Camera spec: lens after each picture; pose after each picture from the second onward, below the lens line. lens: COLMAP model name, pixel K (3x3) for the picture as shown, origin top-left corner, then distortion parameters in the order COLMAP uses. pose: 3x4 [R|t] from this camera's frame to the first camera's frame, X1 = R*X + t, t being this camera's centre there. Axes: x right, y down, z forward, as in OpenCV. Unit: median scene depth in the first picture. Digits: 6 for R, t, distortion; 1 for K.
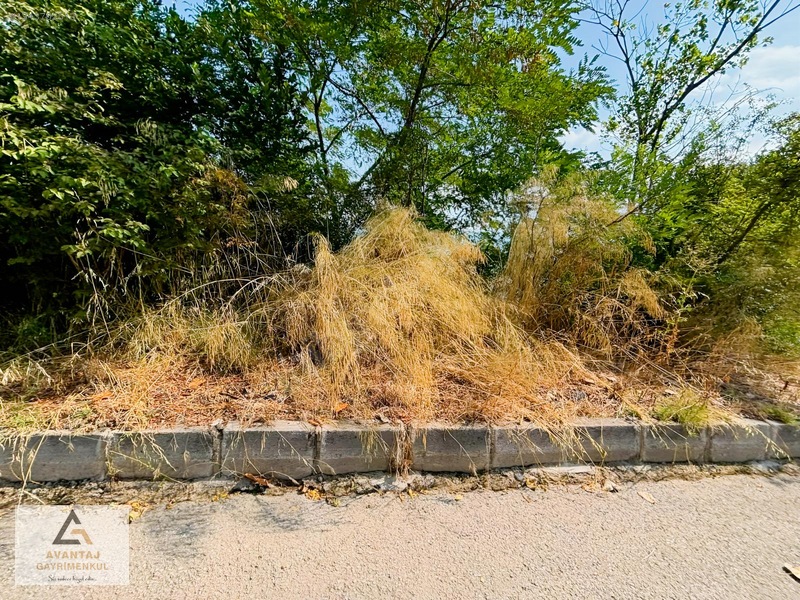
lens RADIAL K [[324.8, 0, 395.7], [0, 324.8, 295.6], [0, 0, 1]] dist [0.001544, 0.000172]
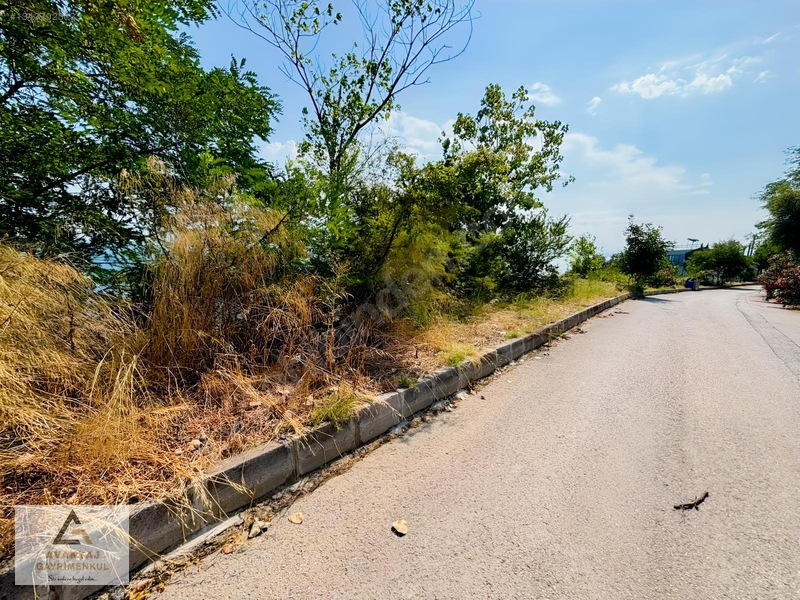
lens RADIAL K [[326.6, 0, 396.8], [0, 326.6, 300.5], [0, 0, 1]] dist [0.000947, 0.000388]
pose [[0.743441, -0.132265, 0.655593, 0.482475], [0.149949, 0.988258, 0.029338, 0.014928], [-0.651776, 0.076494, 0.754544, 0.056800]]
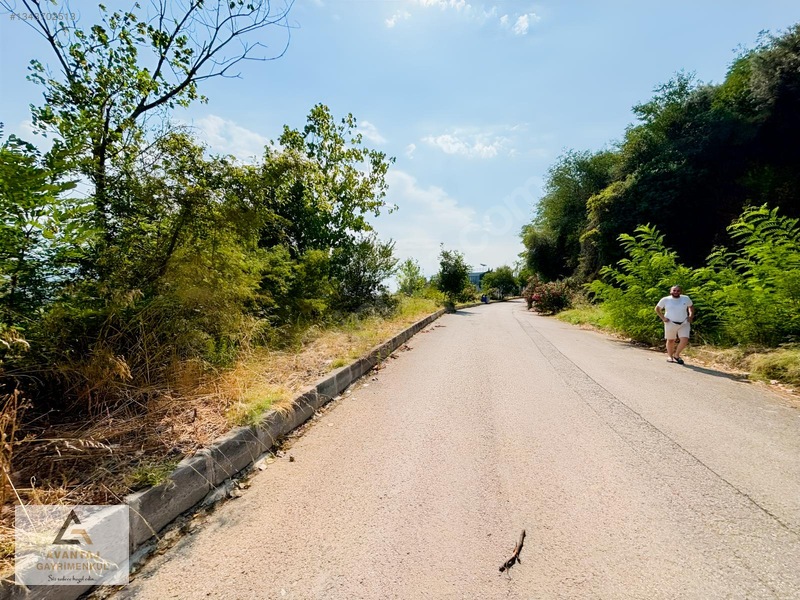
lens RADIAL K [[327.7, 0, 400.2], [0, 327.7, 300.2], [0, 0, 1]] dist [0.010659, -0.003783]
pose [[0.349438, -0.106952, 0.930835, 0.932172], [0.175814, 0.983302, 0.046979, 0.031307], [-0.920316, 0.147238, 0.362407, 0.142463]]
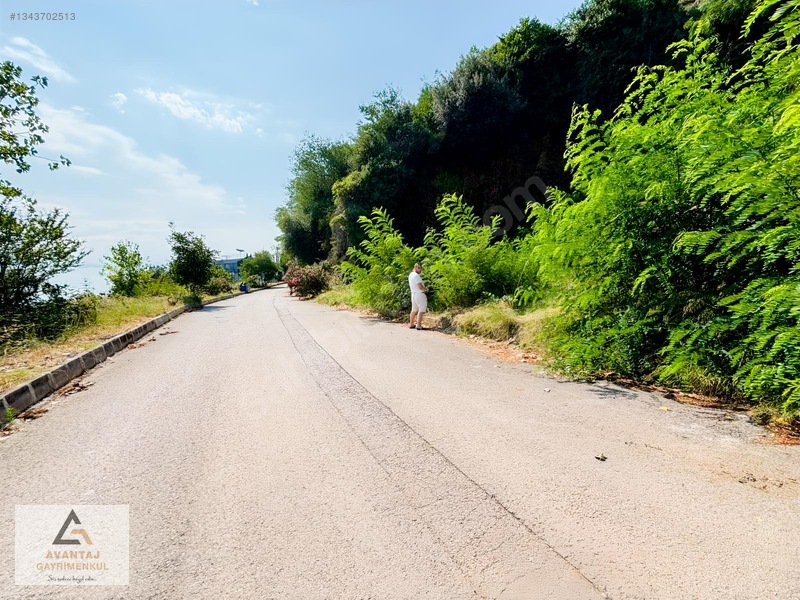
lens RADIAL K [[328.1, 0, 399.7], [0, 328.1, 299.6], [0, 0, 1]] dist [0.002788, 0.000241]
pose [[-0.325211, -0.148264, 0.933946, 1.710760], [0.194501, 0.956028, 0.219497, 0.126588], [-0.925423, 0.253036, -0.282074, -0.088341]]
